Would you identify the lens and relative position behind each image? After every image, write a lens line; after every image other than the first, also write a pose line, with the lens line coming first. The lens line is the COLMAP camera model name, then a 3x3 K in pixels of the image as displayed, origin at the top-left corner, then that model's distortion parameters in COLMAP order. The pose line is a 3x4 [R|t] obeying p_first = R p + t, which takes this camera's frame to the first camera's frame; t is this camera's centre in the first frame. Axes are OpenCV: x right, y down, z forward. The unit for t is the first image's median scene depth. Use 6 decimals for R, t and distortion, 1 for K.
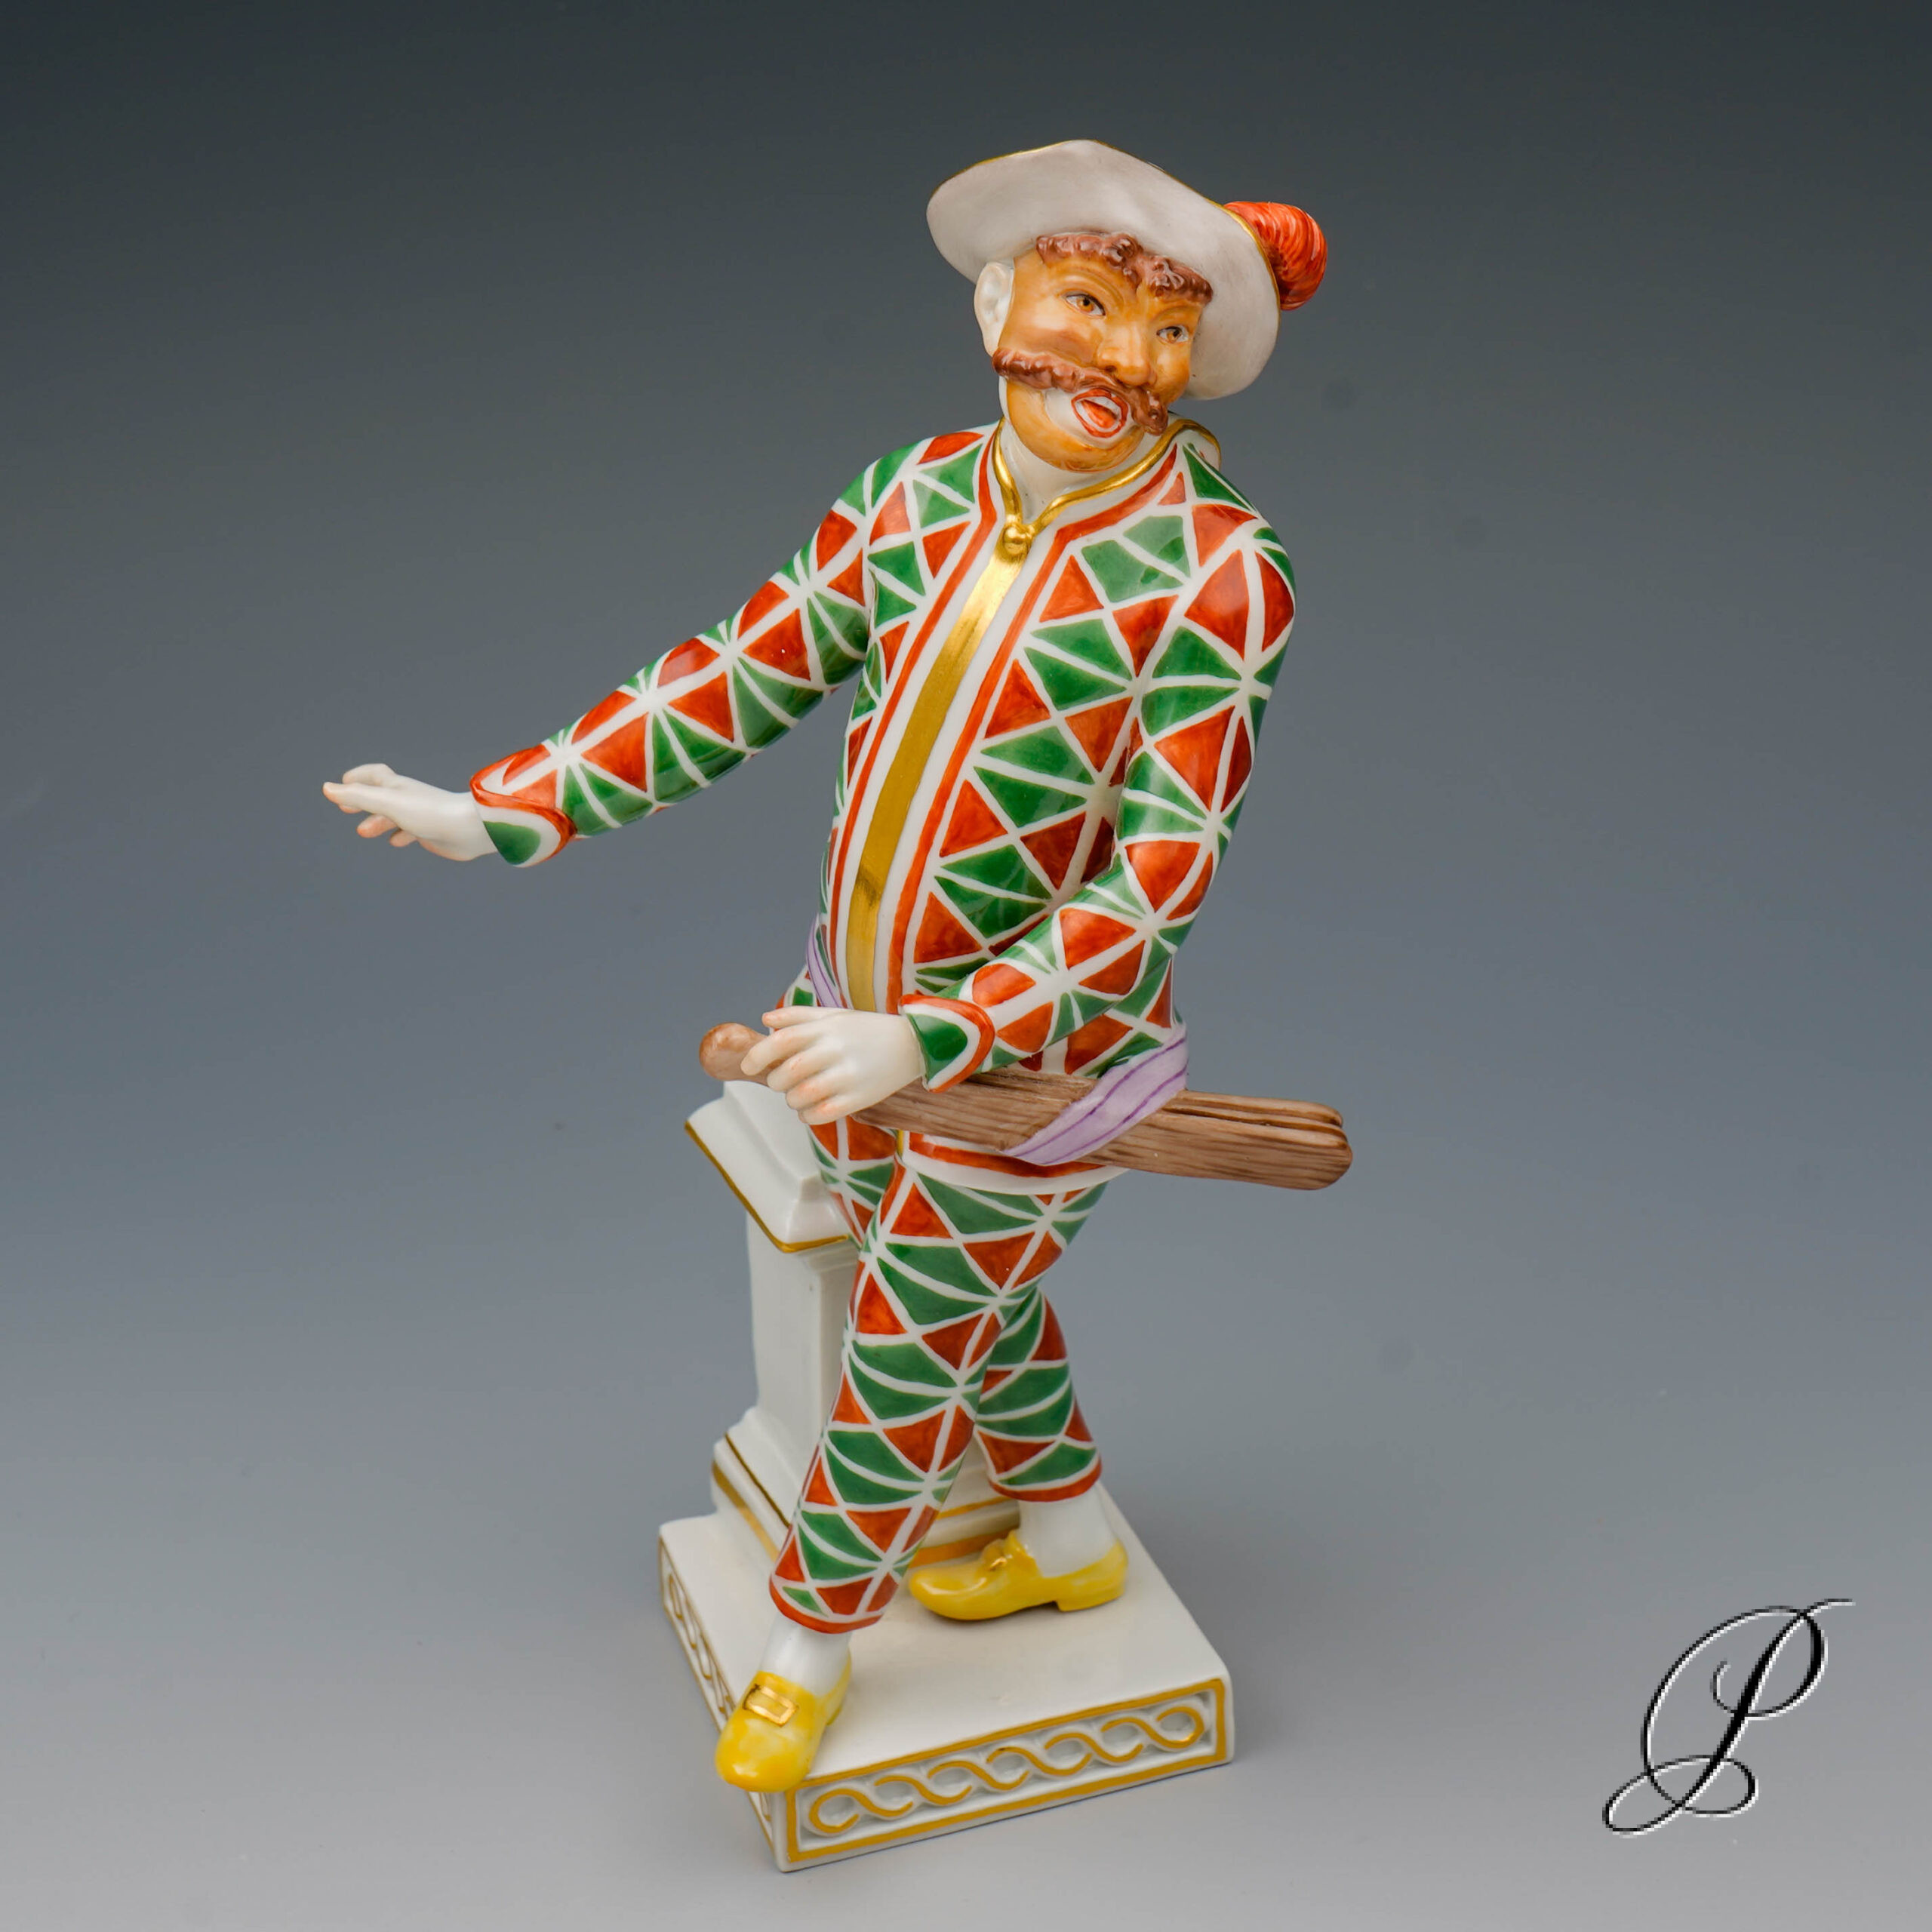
lens RADIAL K [[4107.8, 0, 966.0], [0, 4107.8, 966.0], [0, 0, 1]] dist [0.022717, 0.217781]
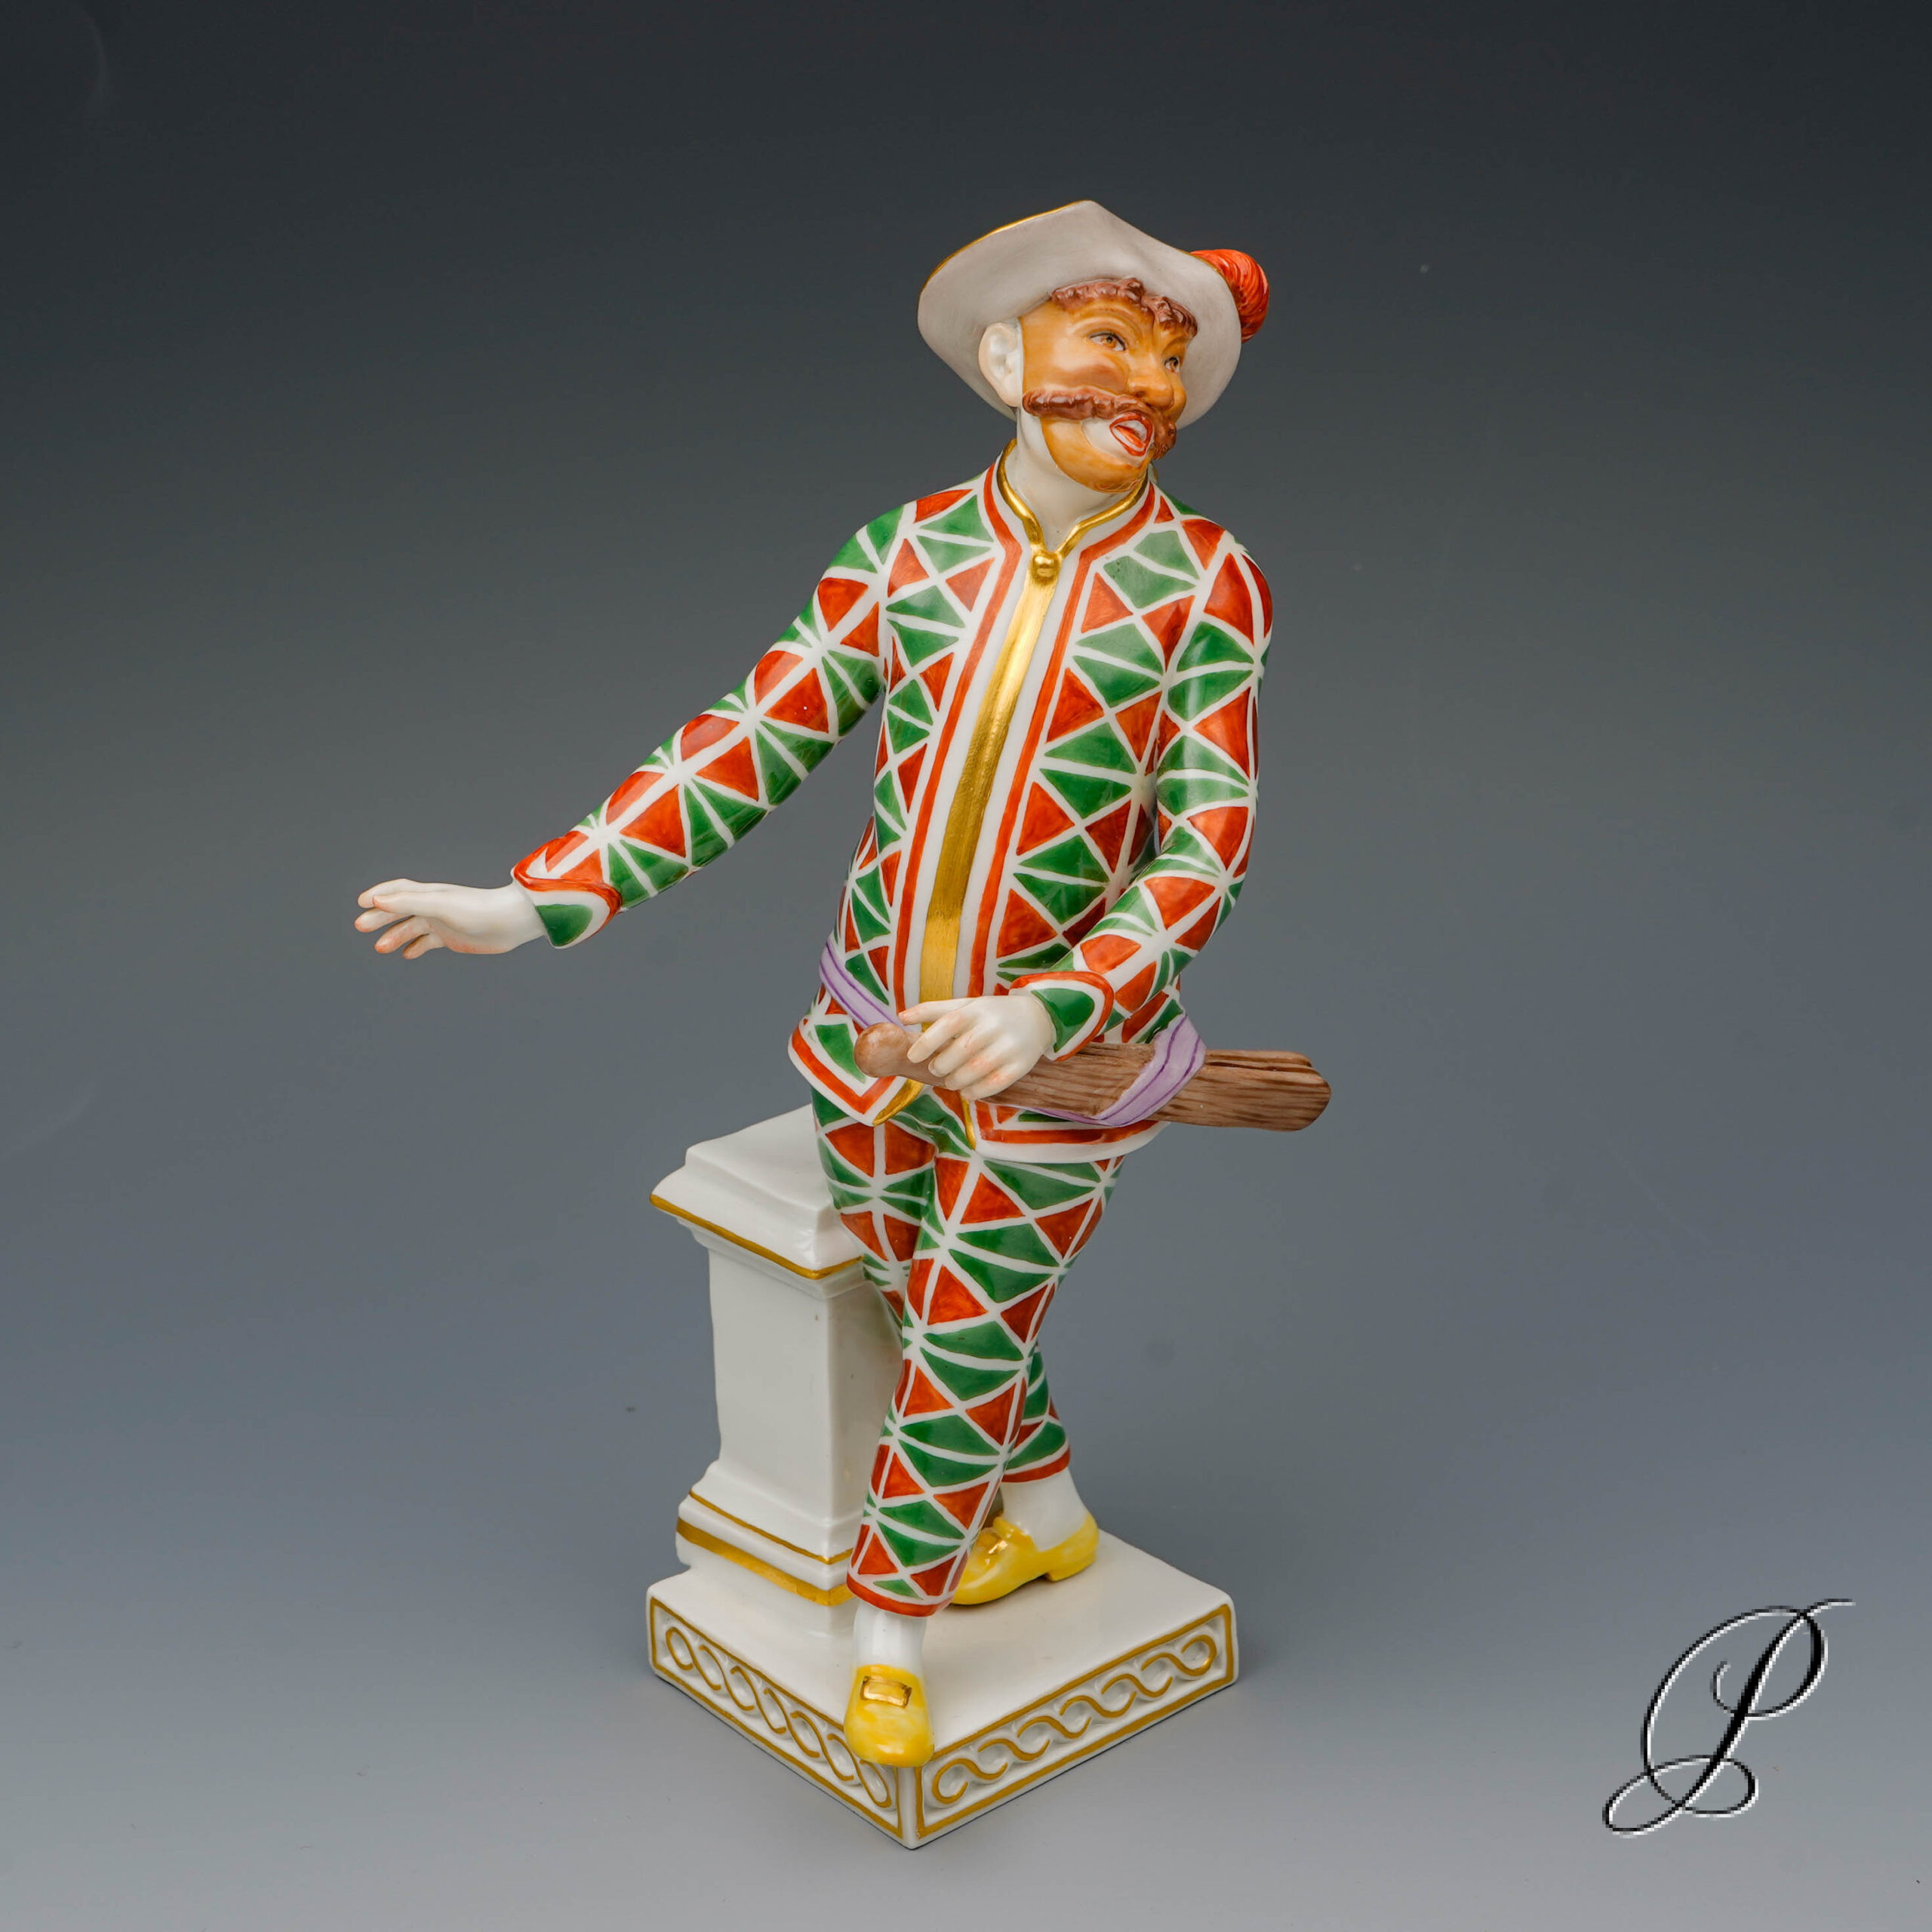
lens RADIAL K [[3641.5, 0, 789.9], [0, 3641.5, 972.7], [0, 0, 1]] dist [0.008961, 0.015149]
pose [[0.945443, -0.135737, 0.296164, -0.350962], [0.165887, 0.982972, -0.079047, 0.070465], [-0.280391, 0.123864, 0.951860, 0.081201]]
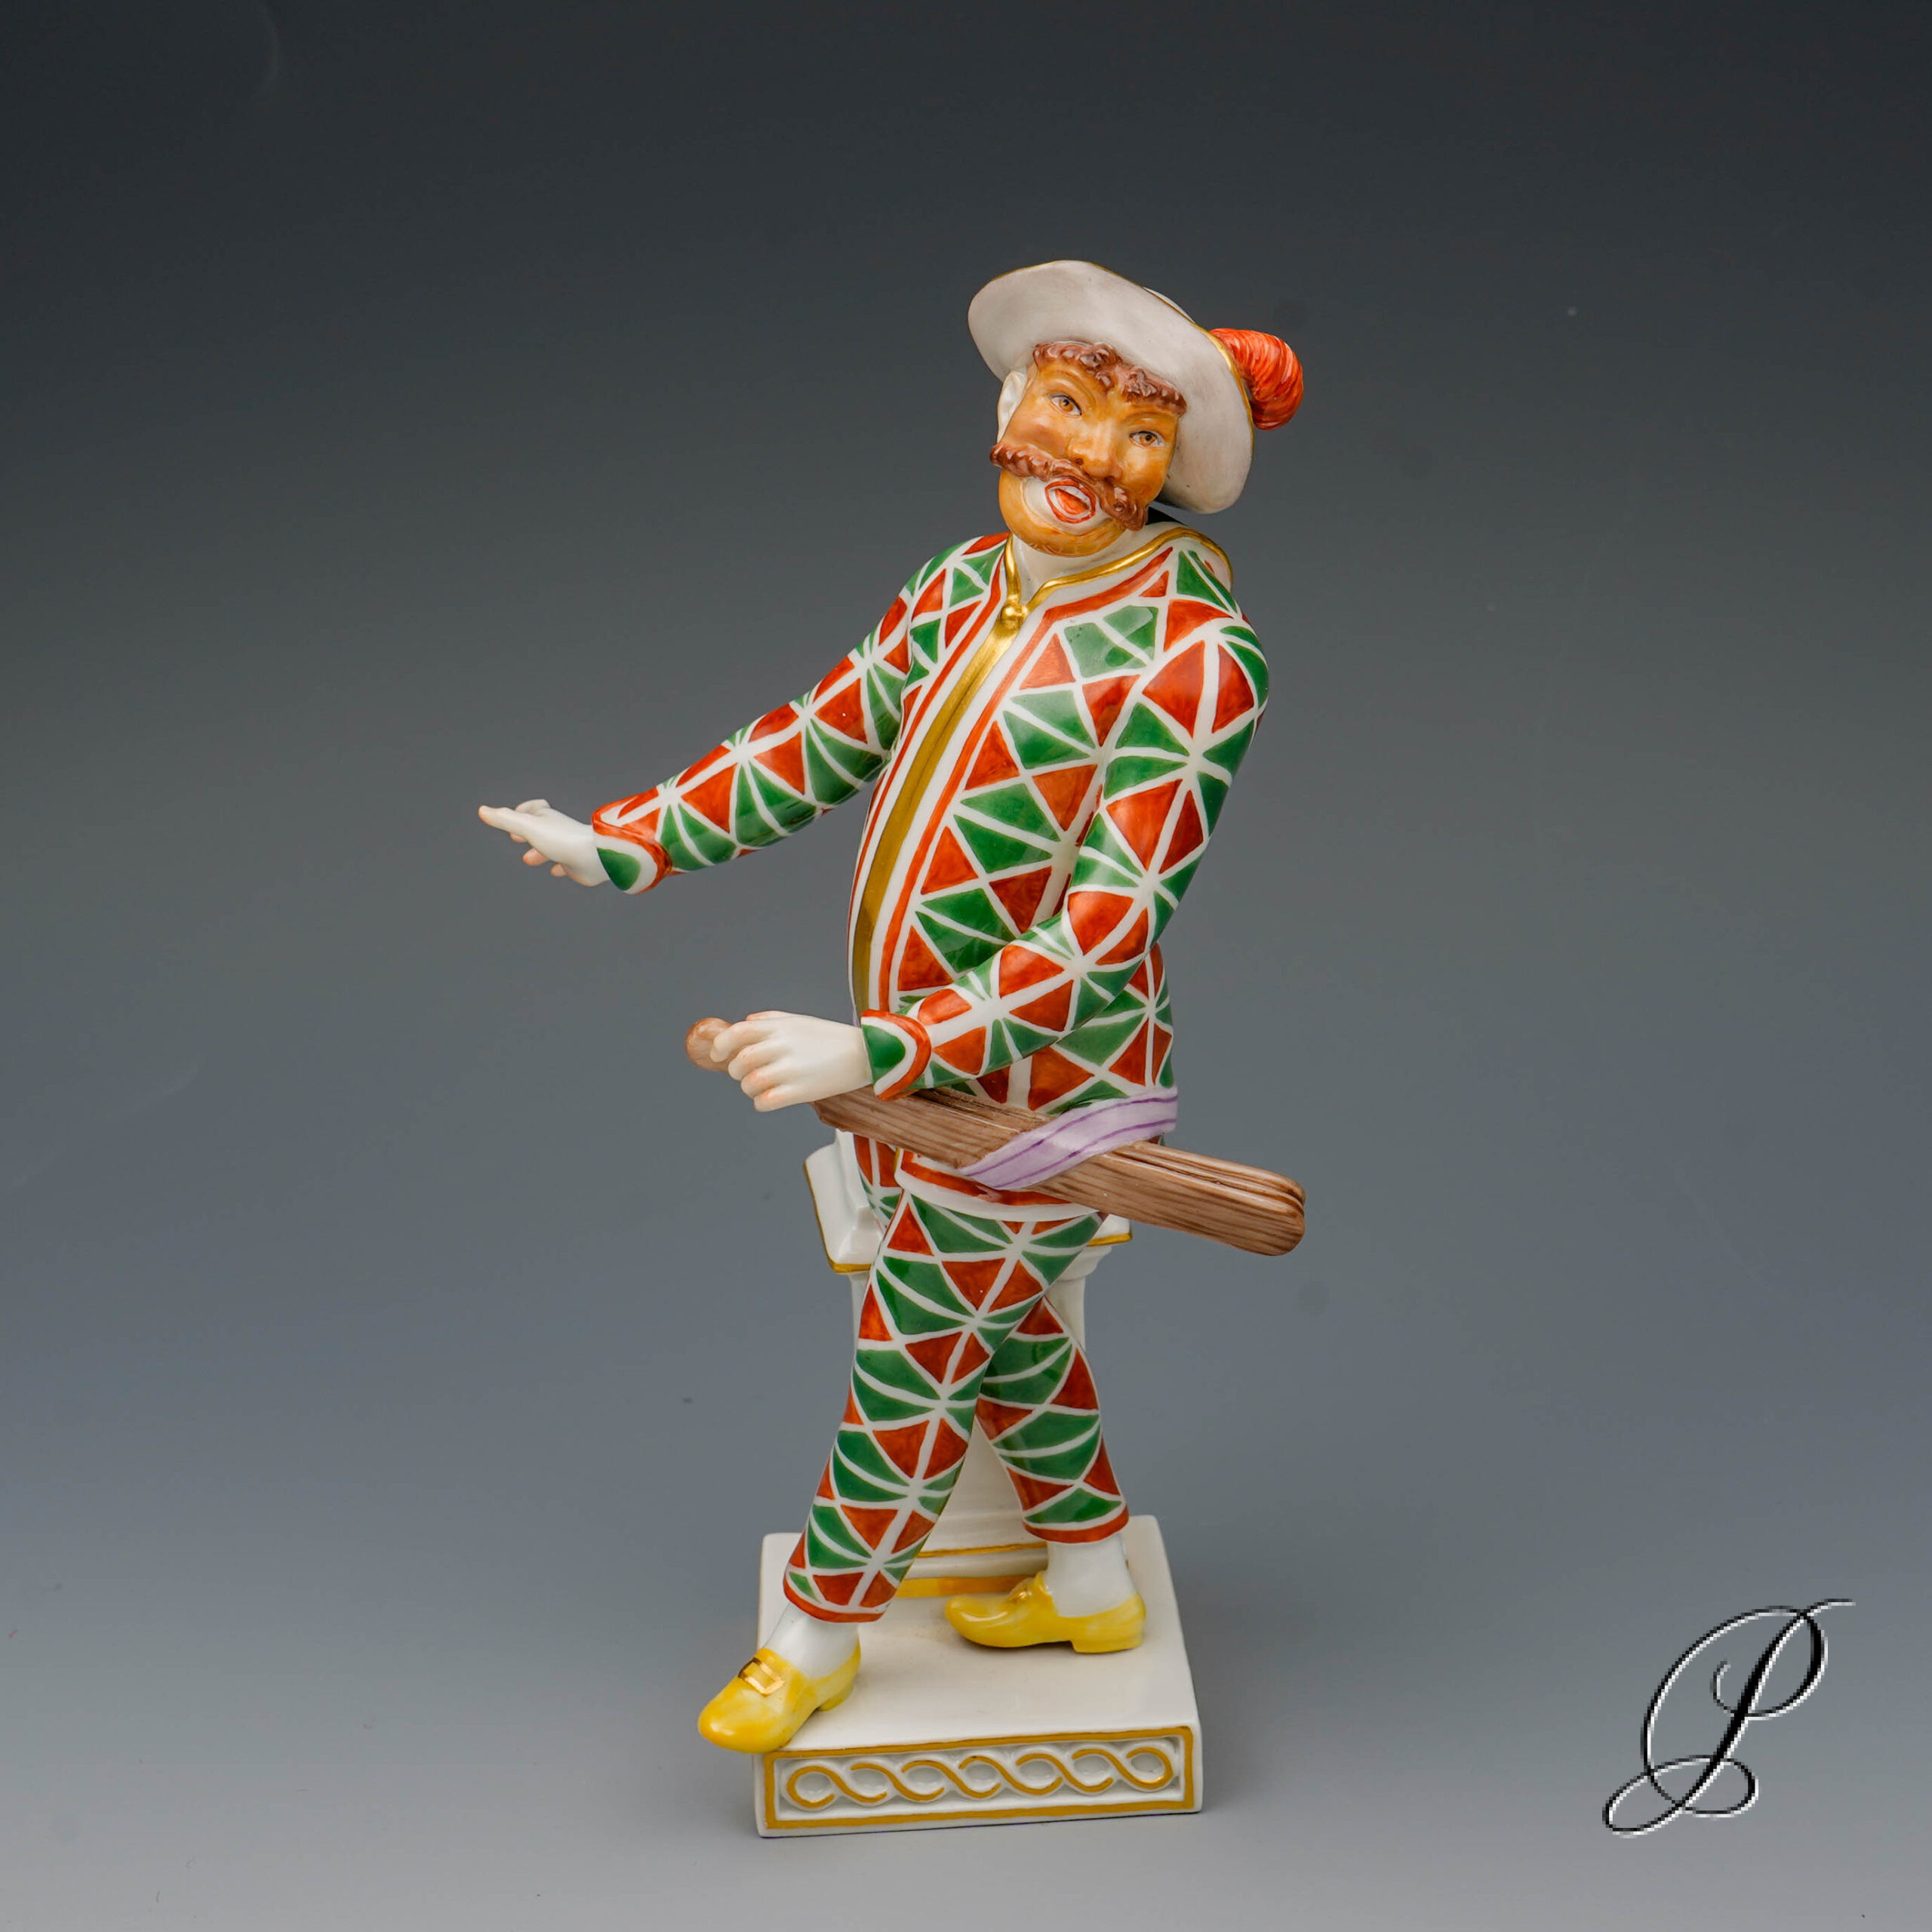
lens RADIAL K [[3860.3, 0, 962.0], [0, 3860.3, 923.9], [0, 0, 1]] dist [0.023692, 0.189986]
pose [[0.961088, 0.096922, -0.258682, 0.269057], [-0.124870, 0.987724, -0.093855, 0.076320], [0.246410, 0.122504, 0.961392, -0.003948]]
